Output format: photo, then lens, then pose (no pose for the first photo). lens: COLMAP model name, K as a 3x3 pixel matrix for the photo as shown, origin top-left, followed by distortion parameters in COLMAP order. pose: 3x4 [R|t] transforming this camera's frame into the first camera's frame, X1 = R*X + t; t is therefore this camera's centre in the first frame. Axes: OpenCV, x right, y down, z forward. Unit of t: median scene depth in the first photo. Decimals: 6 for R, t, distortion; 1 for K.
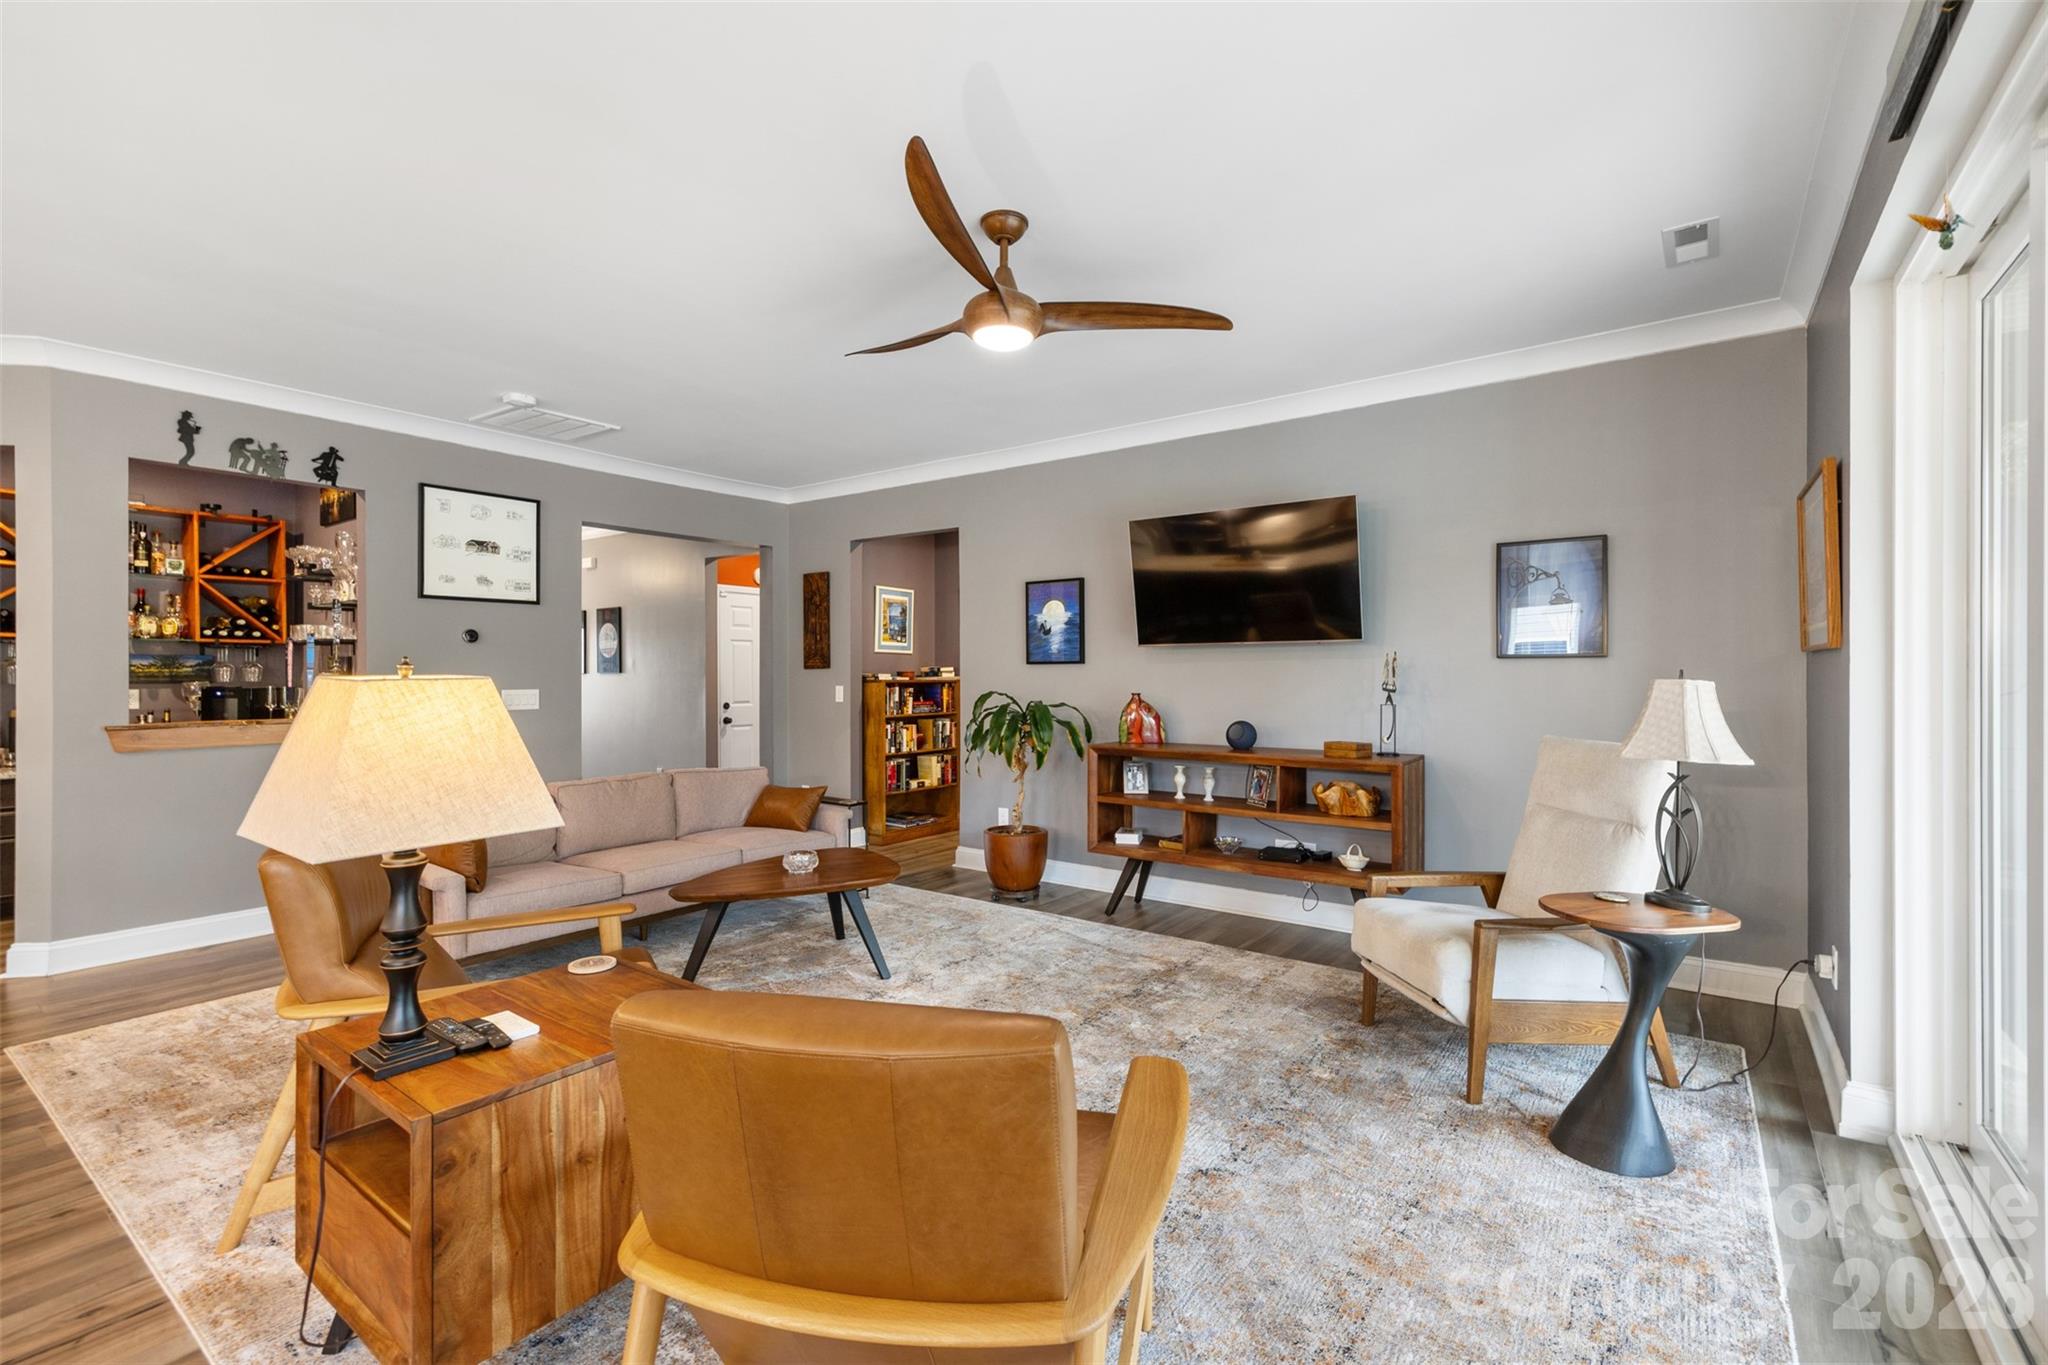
lens RADIAL K [[891.2, 0, 1022.1], [0, 891.2, 676.3], [0, 0, 1]] dist [0.005188, 0.000211]
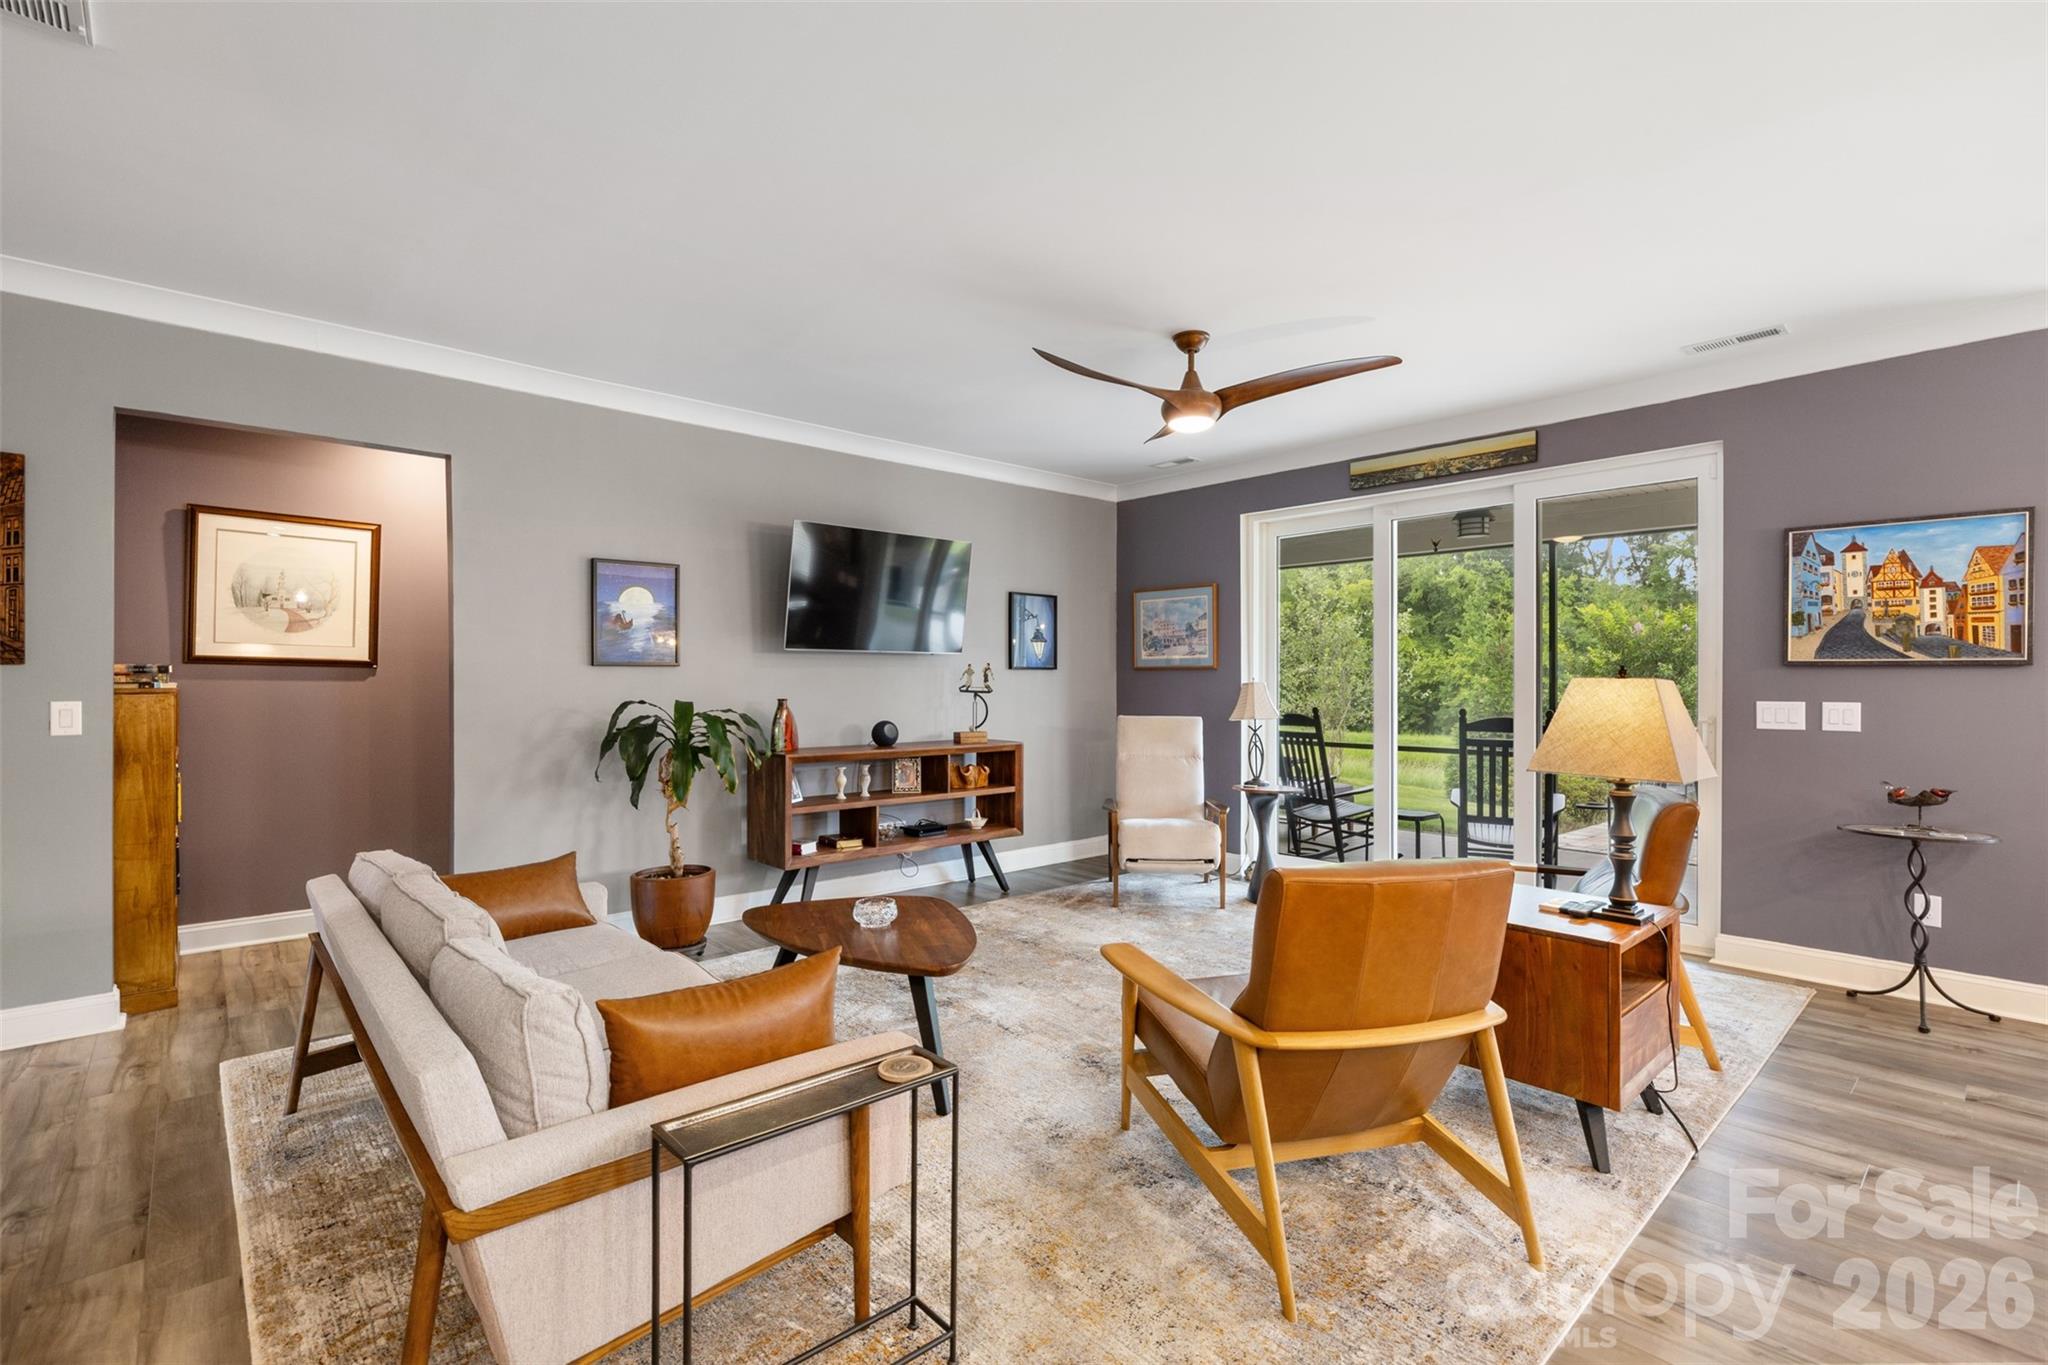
lens RADIAL K [[931.0, 0, 1014.9], [0, 931.0, 685.8], [0, 0, 1]] dist [-0.007487, -0.000830]
pose [[0.217056, -0.000983, 0.976159, -0.854351], [0.002285, 0.999997, 0.000499, 0.005687], [-0.976156, 0.002122, 0.217058, 0.580452]]
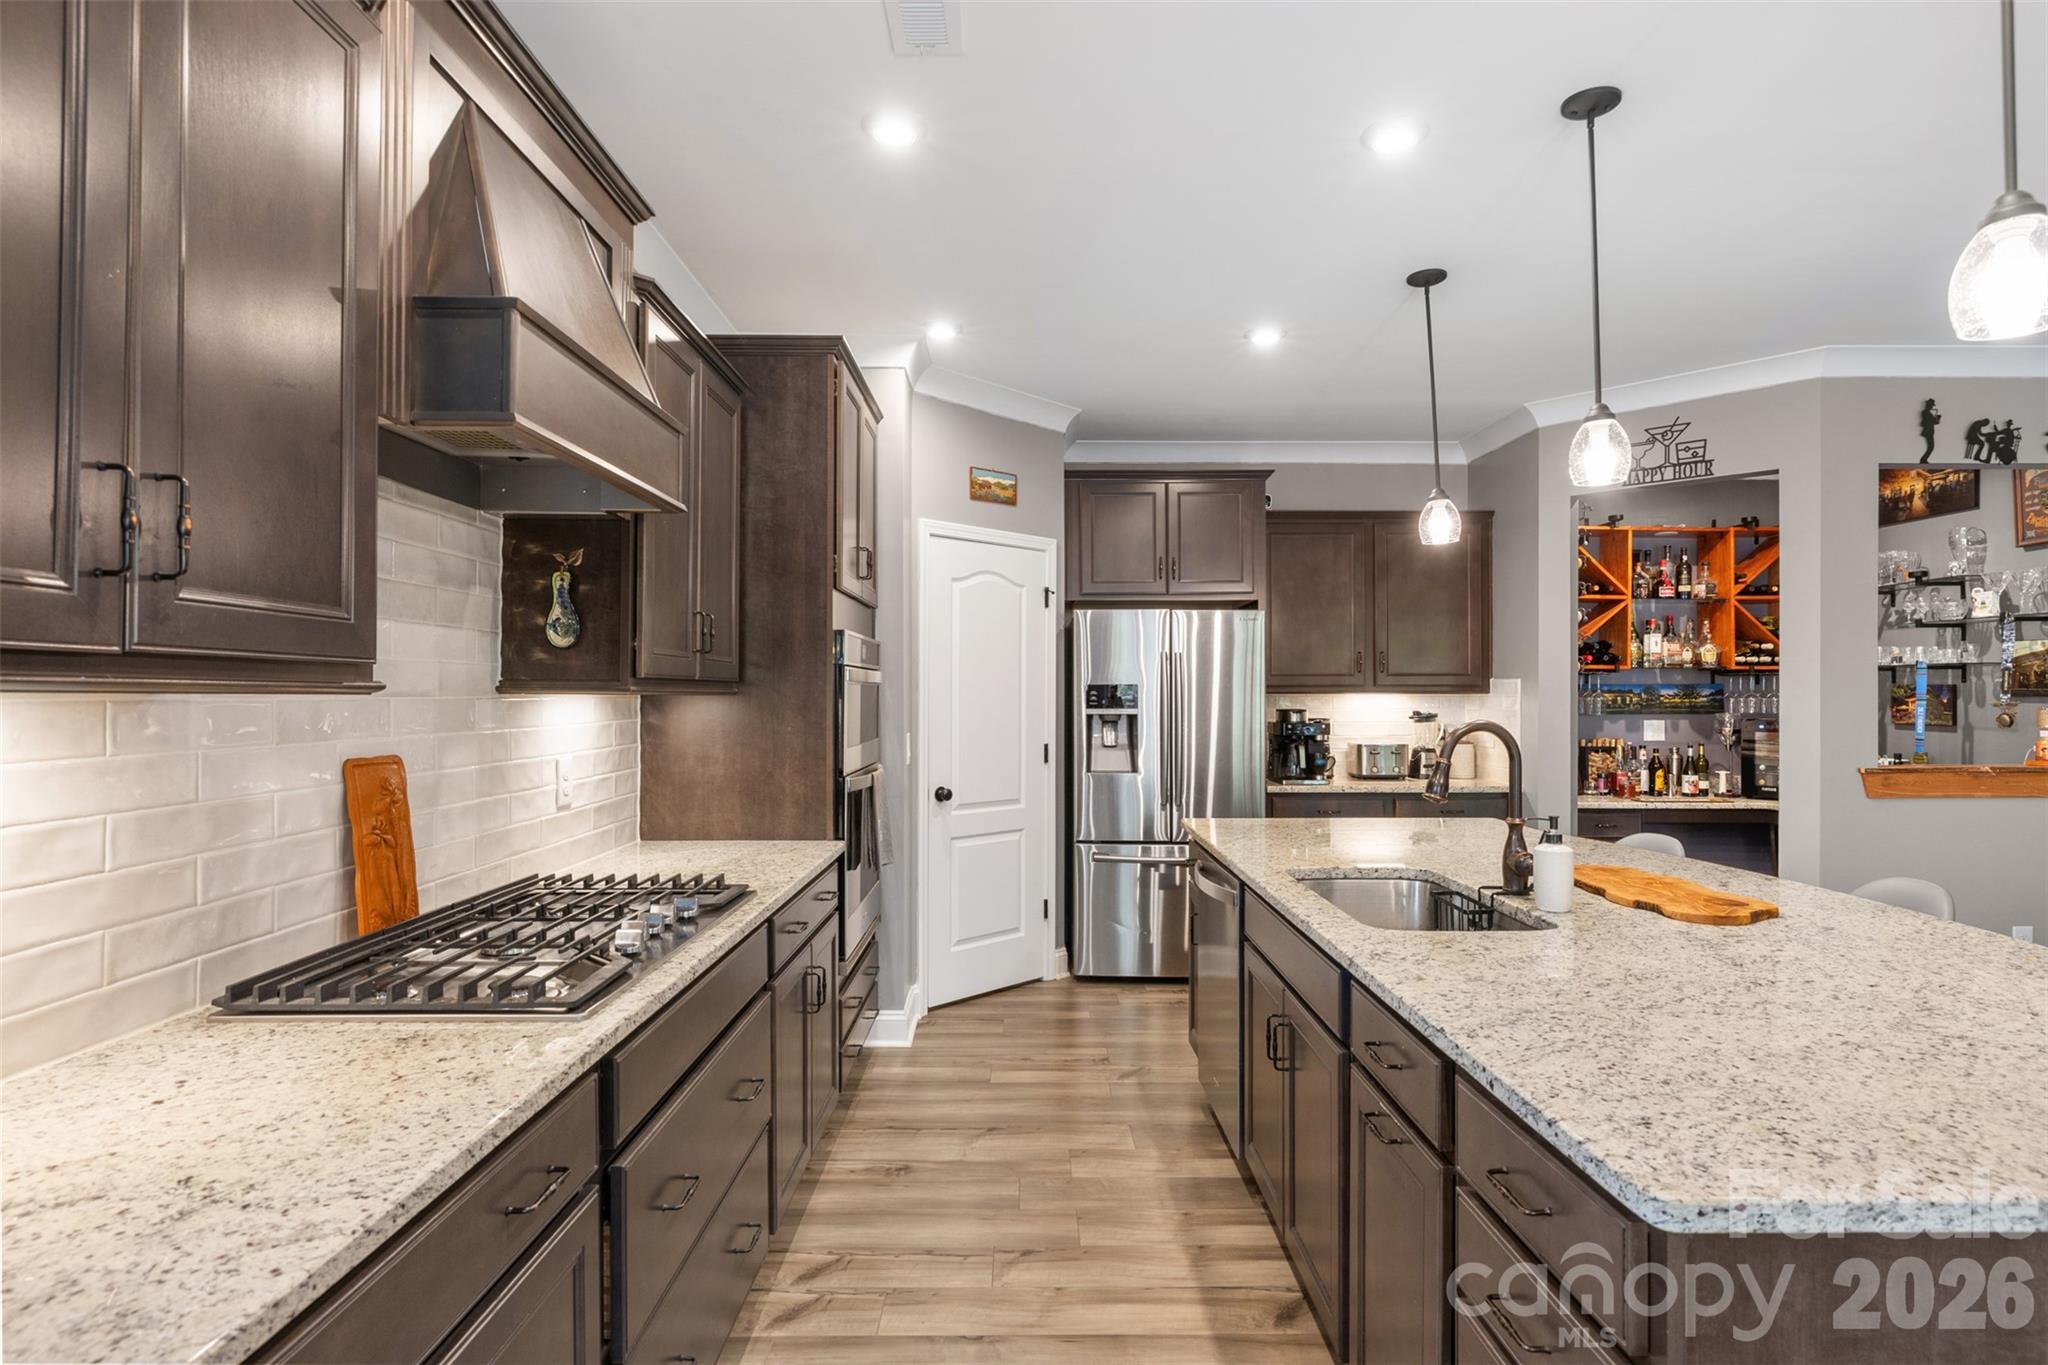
lens RADIAL K [[1049.0, 0, 1039.5], [0, 1049.0, 699.1], [0, 0, 1]] dist [0.001885, -0.001565]
pose [[0.592771, 0.003020, -0.805366, -0.576850], [-0.001571, 0.999995, 0.002593, -0.012421], [0.805370, -0.000272, 0.592773, -0.244585]]
